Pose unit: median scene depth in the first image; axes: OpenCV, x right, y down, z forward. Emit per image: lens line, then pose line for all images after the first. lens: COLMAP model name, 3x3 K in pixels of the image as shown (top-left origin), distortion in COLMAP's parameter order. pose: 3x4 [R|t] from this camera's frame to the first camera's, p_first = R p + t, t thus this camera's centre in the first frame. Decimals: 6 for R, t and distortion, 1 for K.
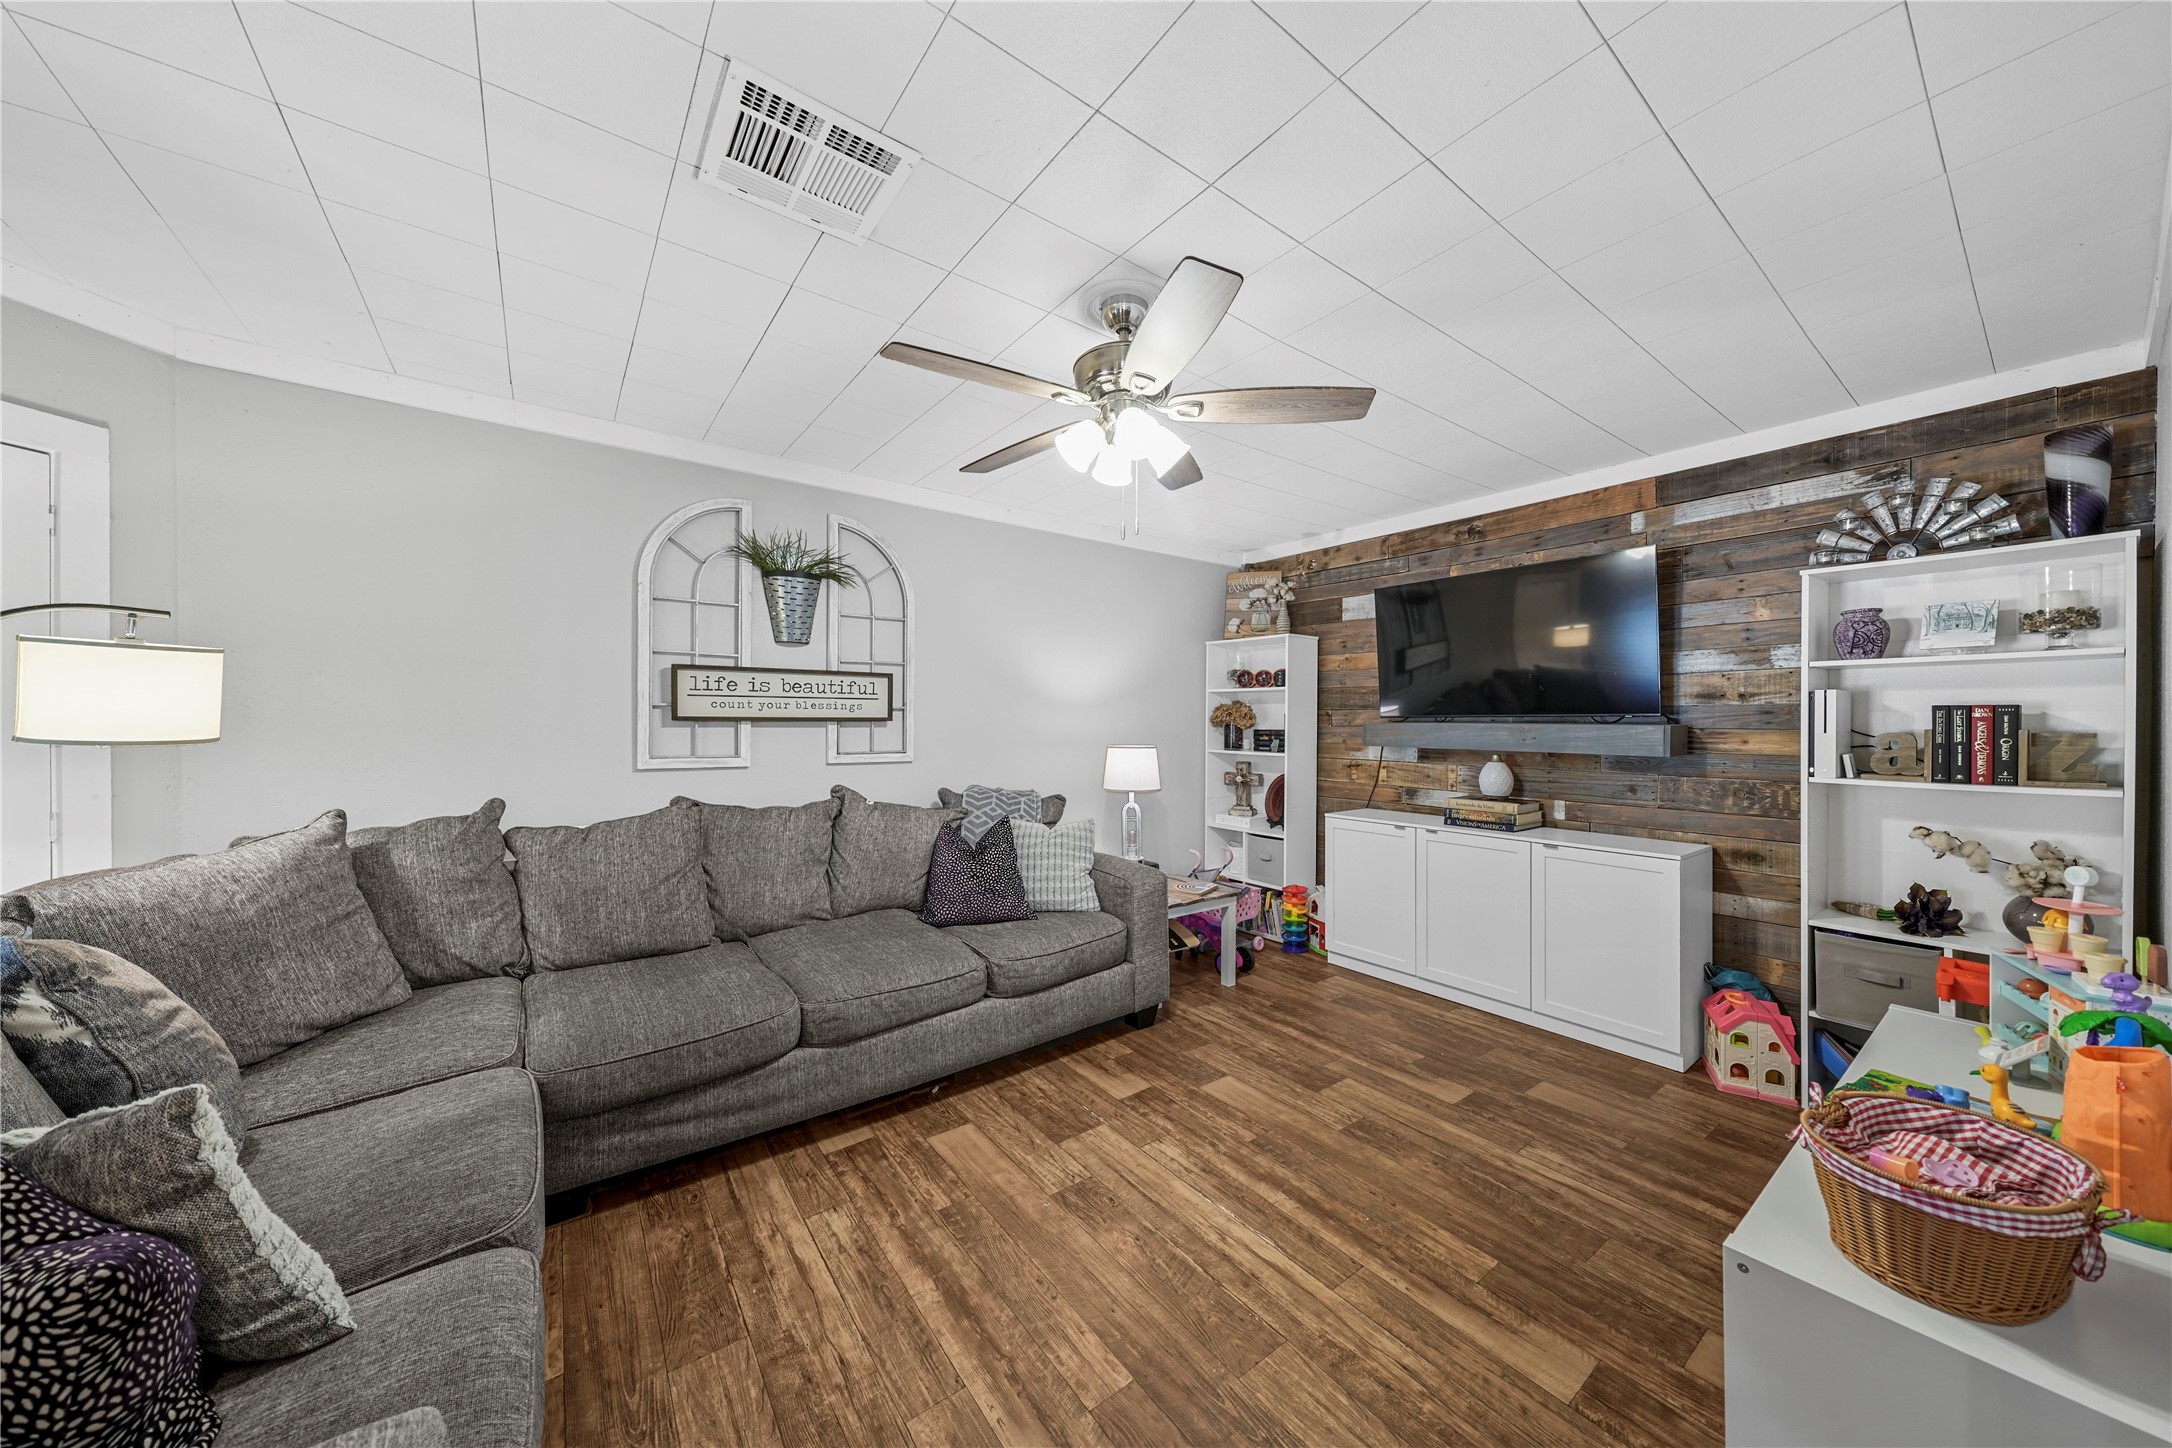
lens RADIAL K [[738.9, 0, 1083.3], [0, 738.9, 726.4], [0, 0, 1]] dist [0.001643, 0.000076]
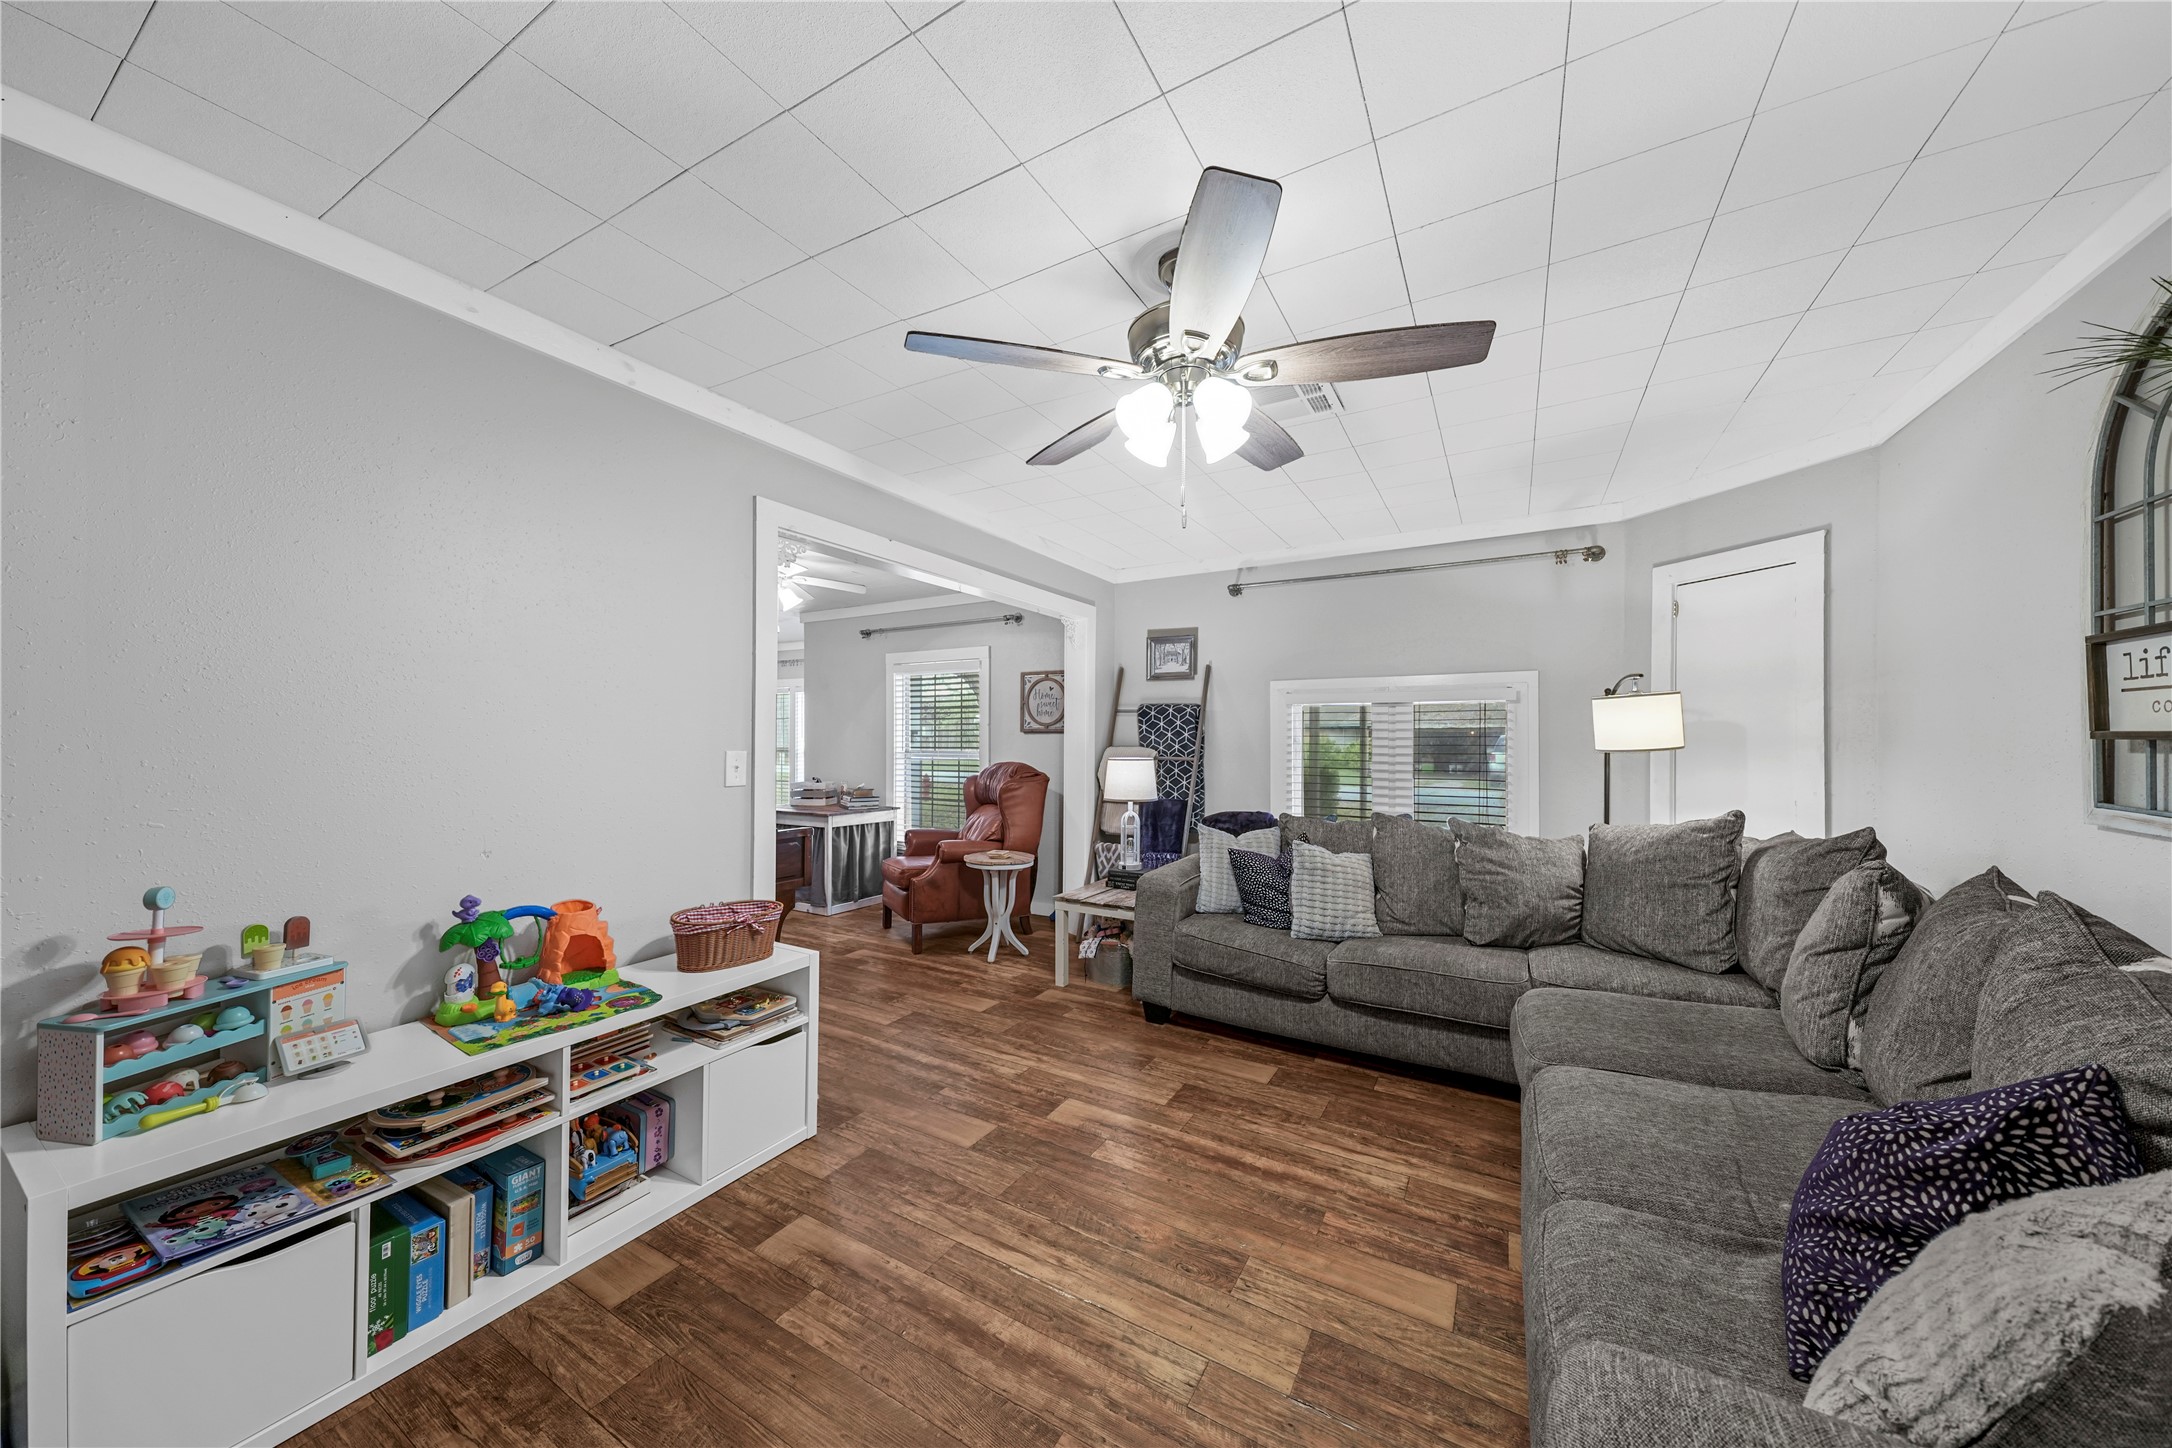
lens RADIAL K [[738.9, 0, 1092.5], [0, 738.9, 731.1], [0, 0, 1]] dist [0.001643, 0.000076]
pose [[-0.915507, -0.014267, -0.402050, 0.529633], [-0.010971, 0.999885, -0.010499, -0.003698], [0.402153, -0.005201, -0.915558, 1.834340]]
